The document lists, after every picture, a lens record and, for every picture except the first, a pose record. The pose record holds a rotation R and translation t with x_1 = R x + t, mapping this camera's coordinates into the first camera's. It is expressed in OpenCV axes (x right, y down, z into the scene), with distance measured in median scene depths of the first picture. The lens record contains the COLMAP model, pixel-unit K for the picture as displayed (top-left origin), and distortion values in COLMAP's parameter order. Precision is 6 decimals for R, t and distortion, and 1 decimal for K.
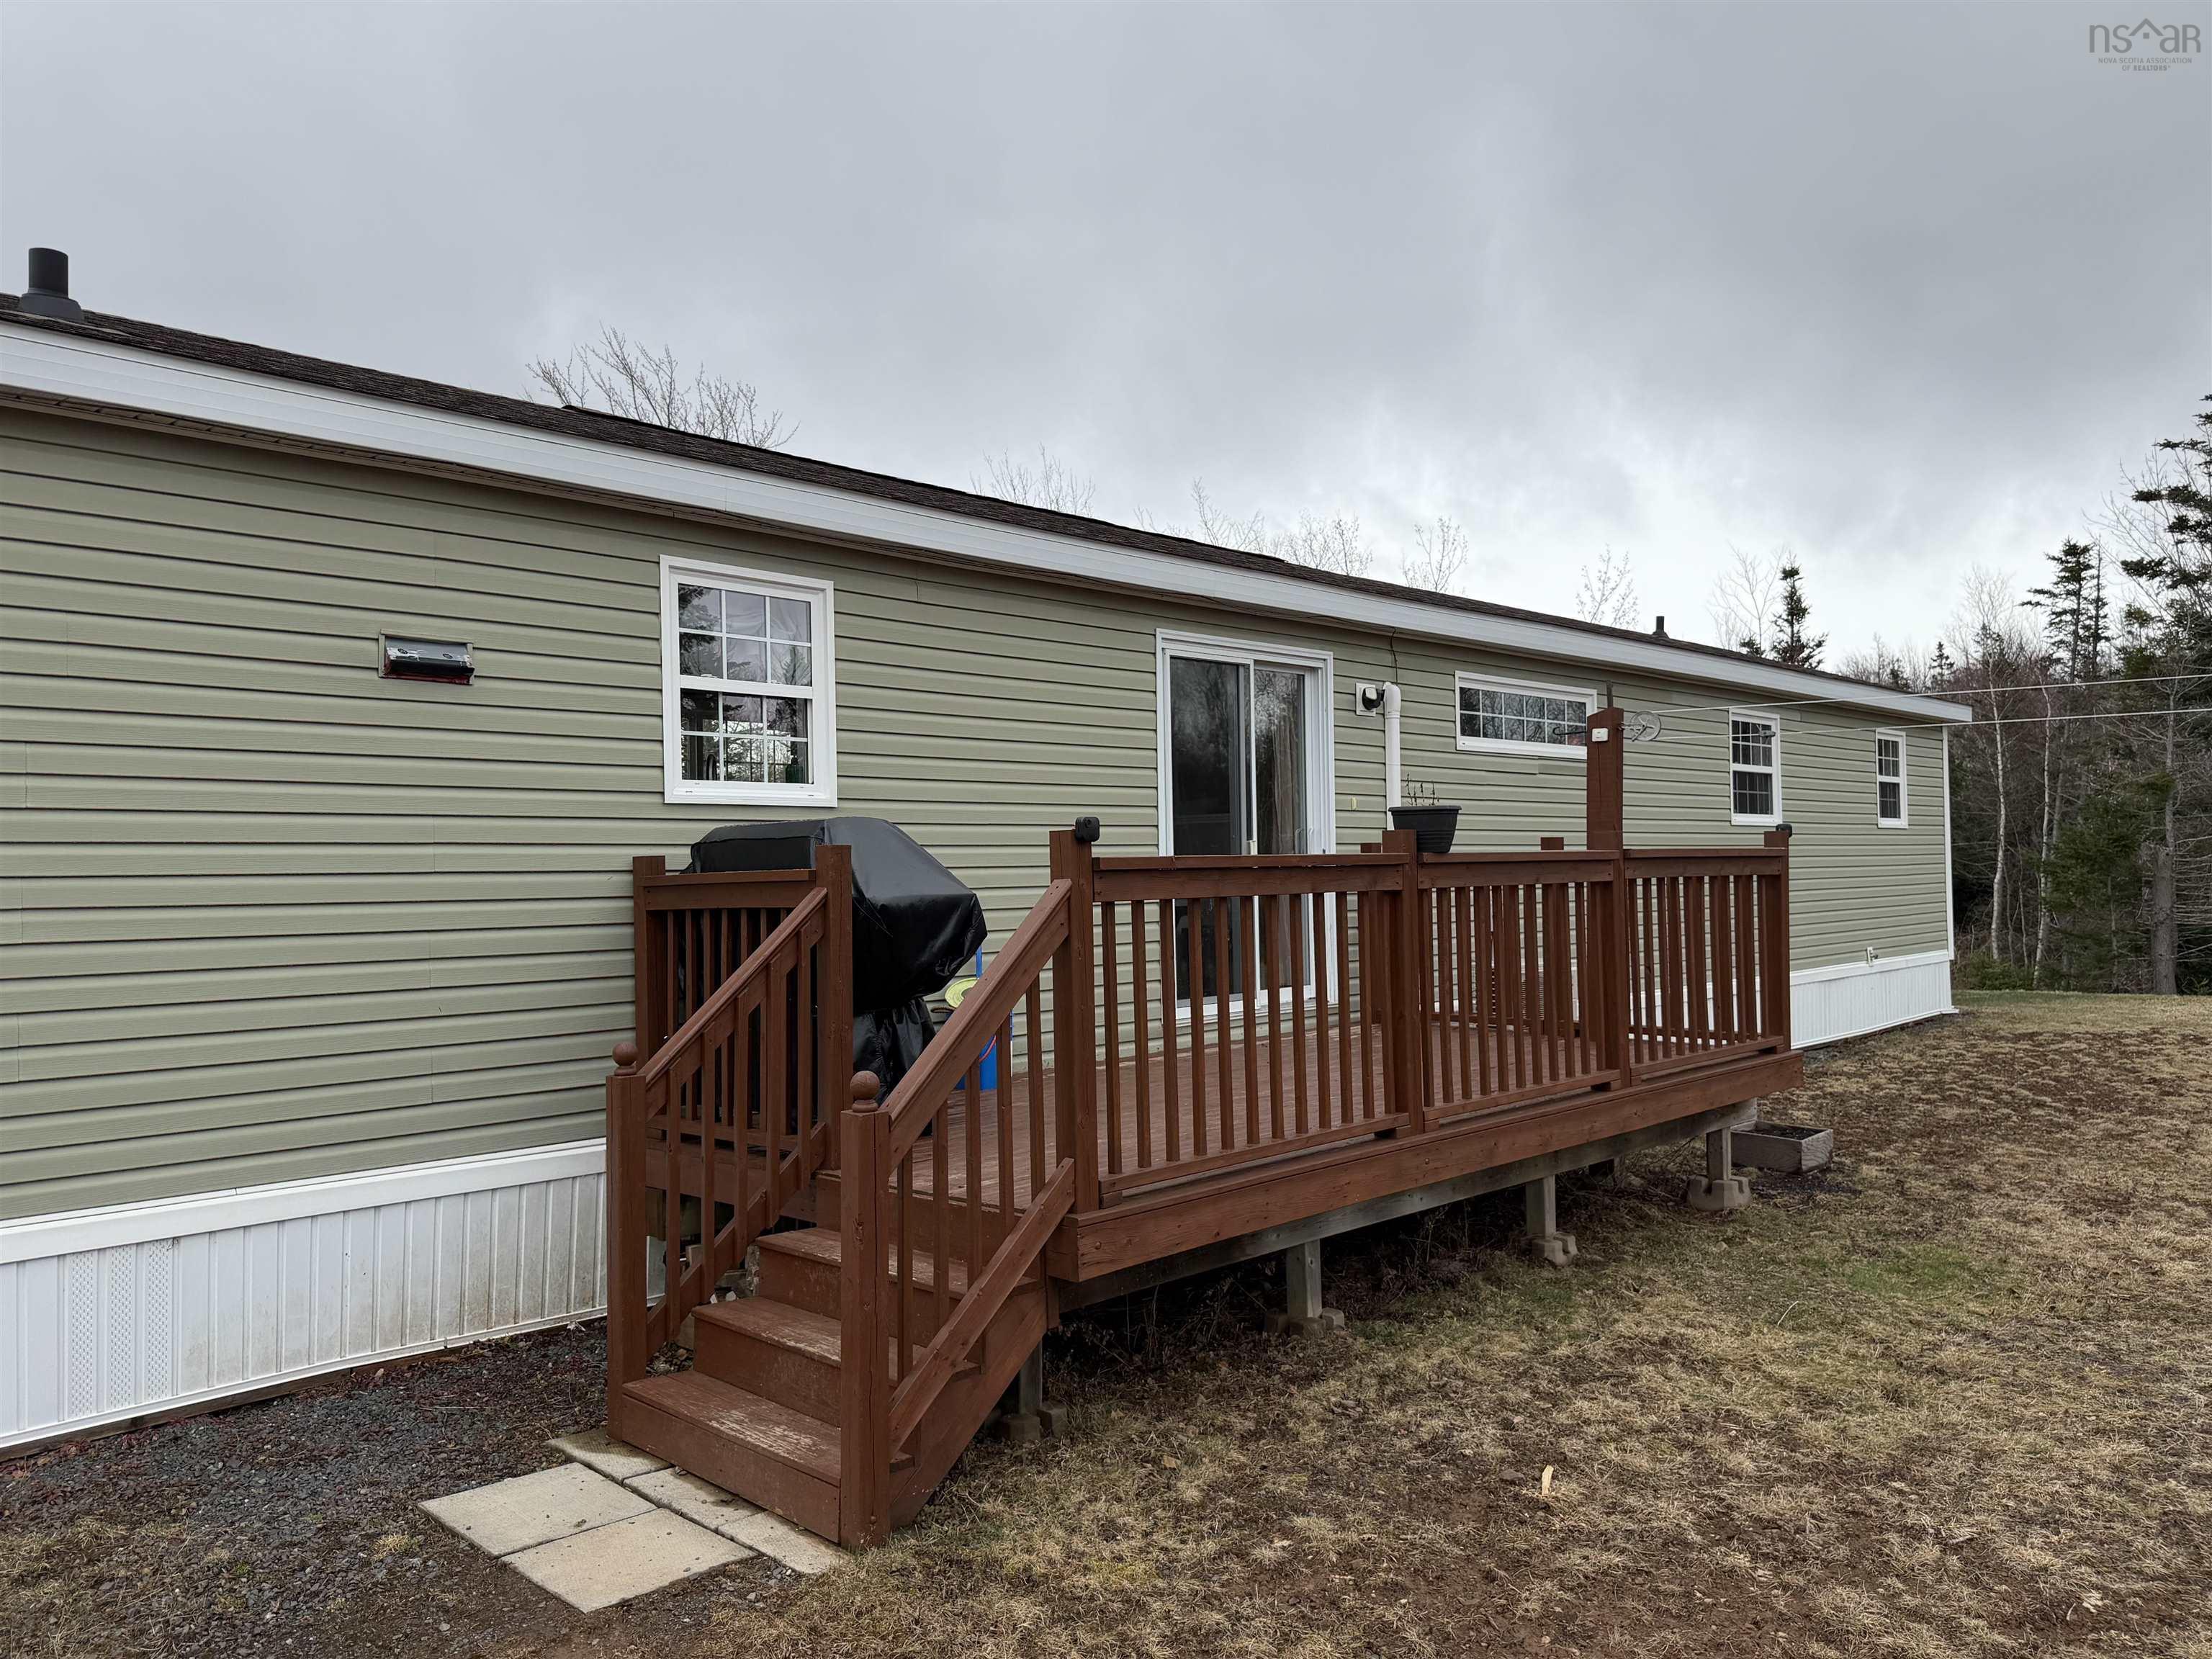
lens RADIAL K [[1579.5, 0, 1074.9], [0, 1579.5, 824.8], [0, 0, 1]] dist [0.054708, -0.084308]
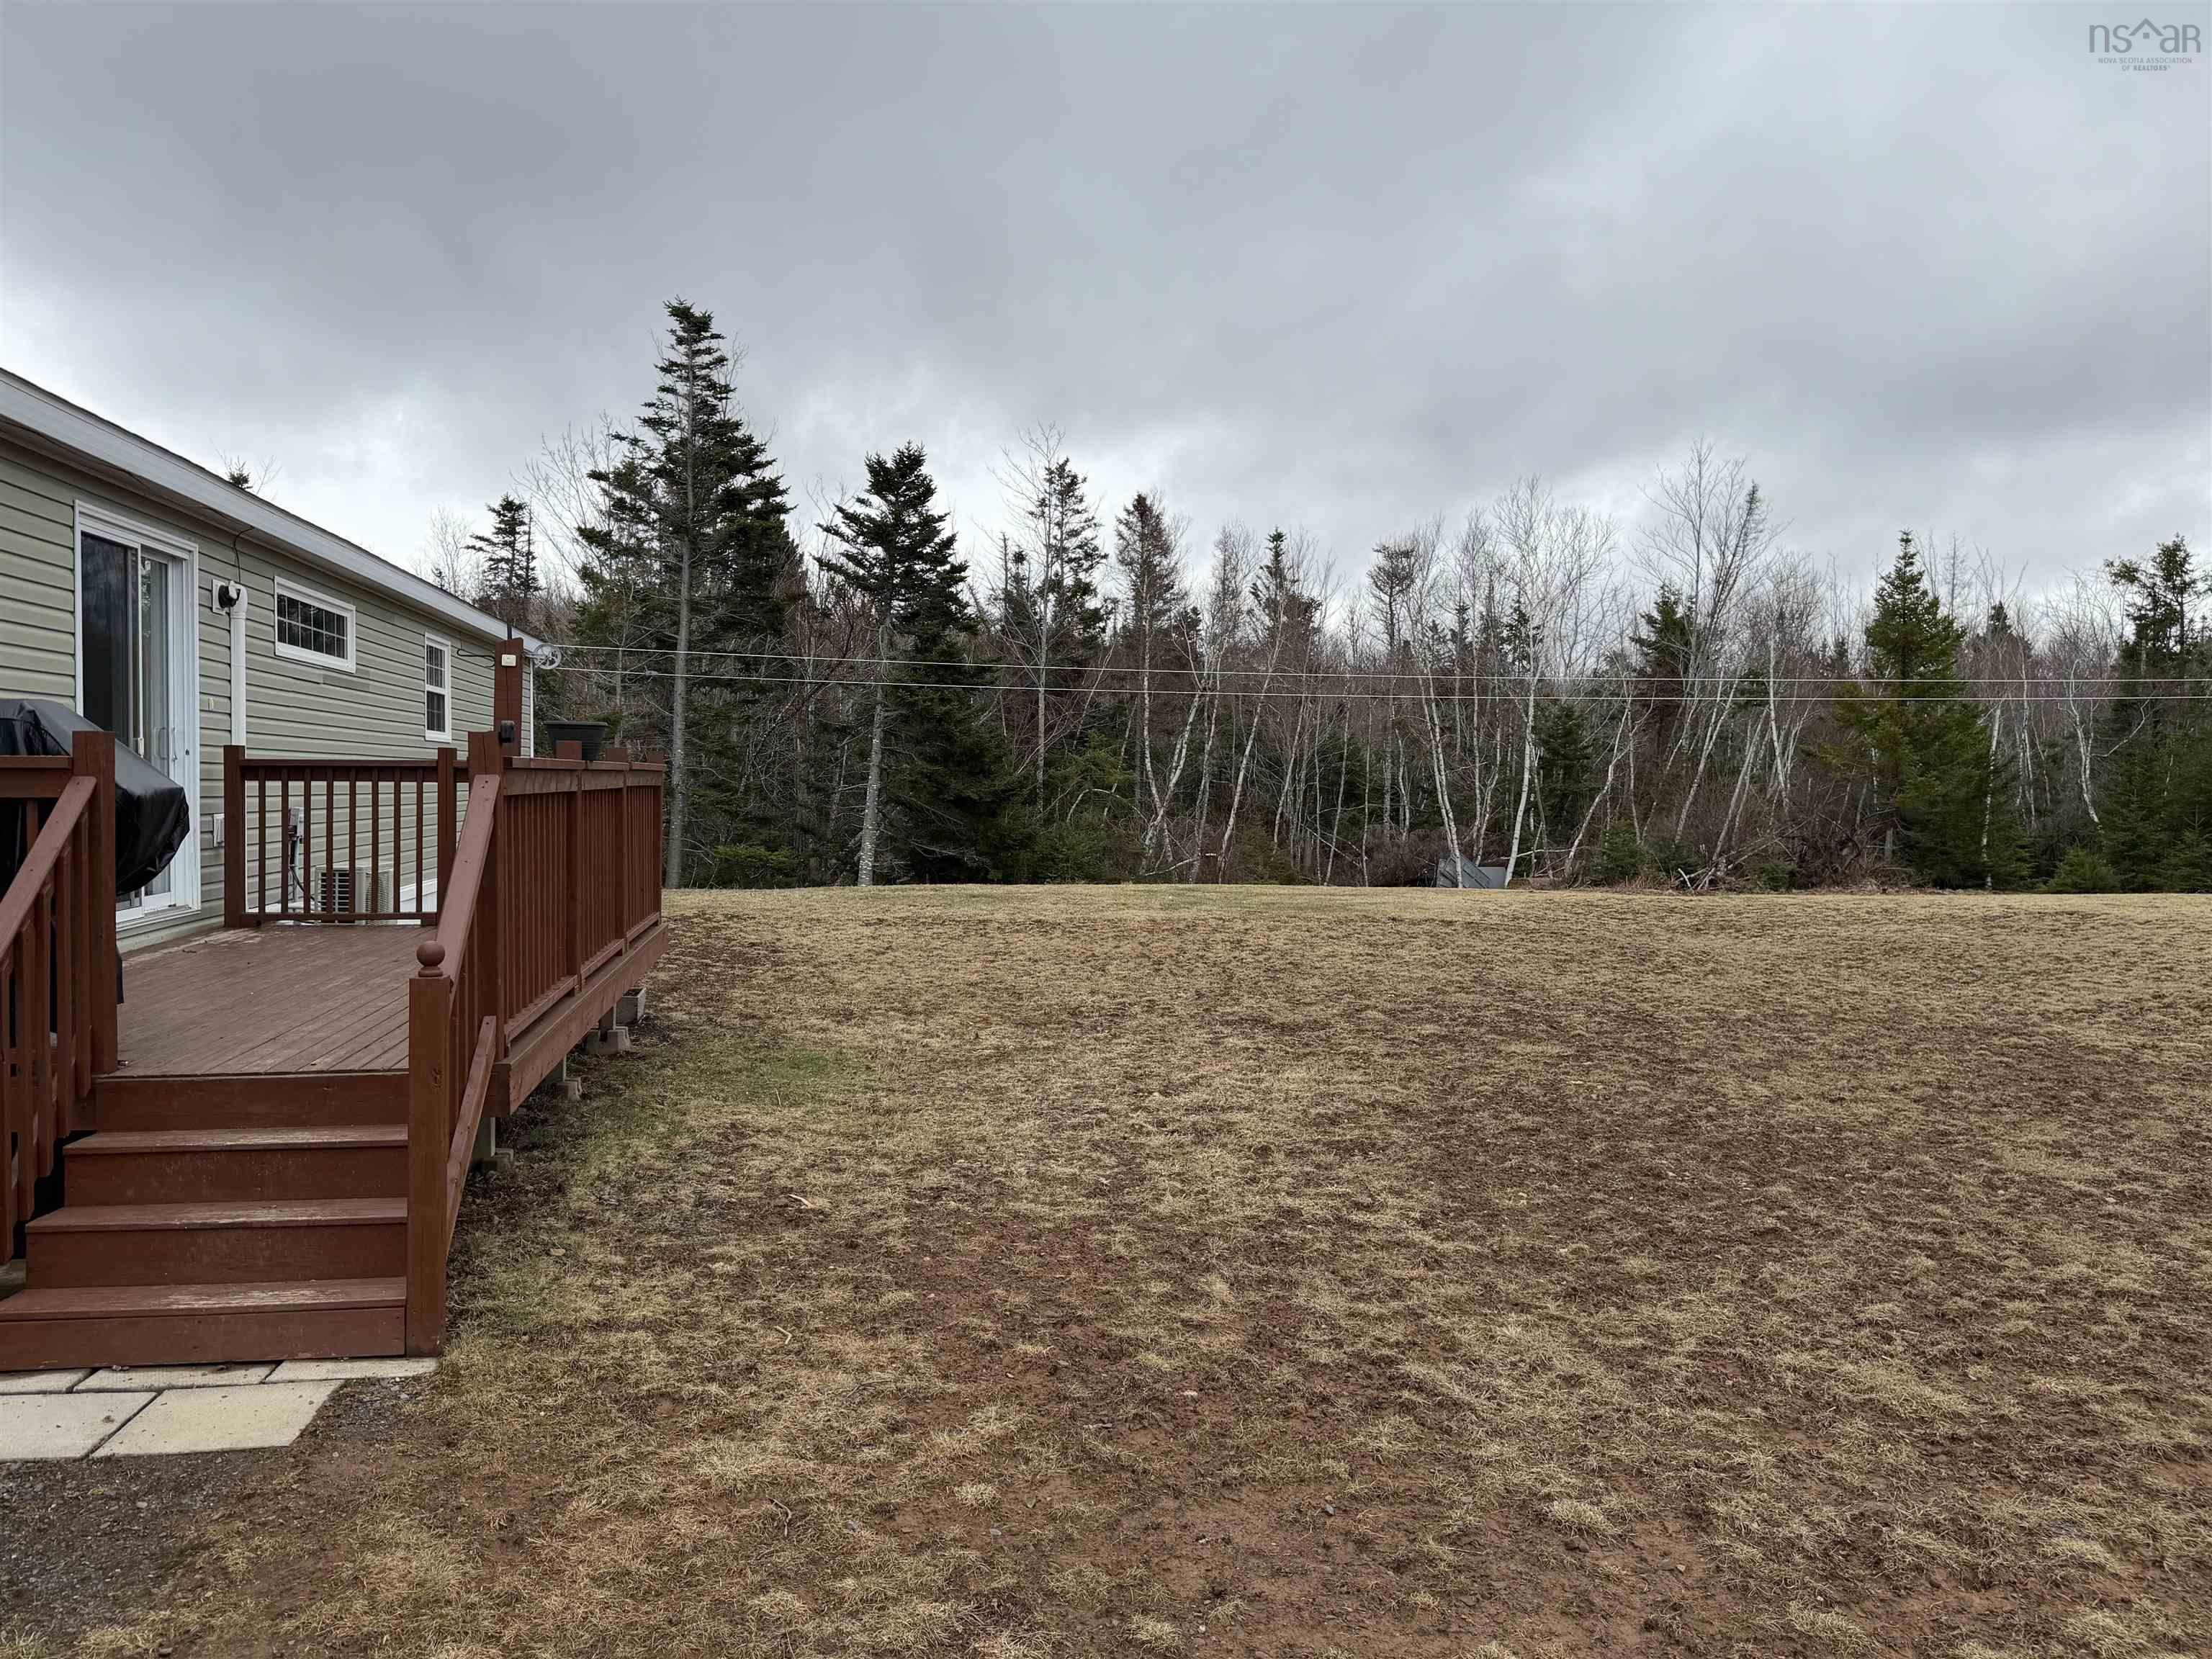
lens RADIAL K [[1579.5, 0, 1074.9], [0, 1579.5, 824.8], [0, 0, 1]] dist [0.054708, -0.084308]
pose [[0.591527, 0.005469, 0.806266, -0.695843], [-0.048795, 0.998387, 0.029028, 0.016051], [-0.804807, -0.056513, 0.590840, -0.030407]]
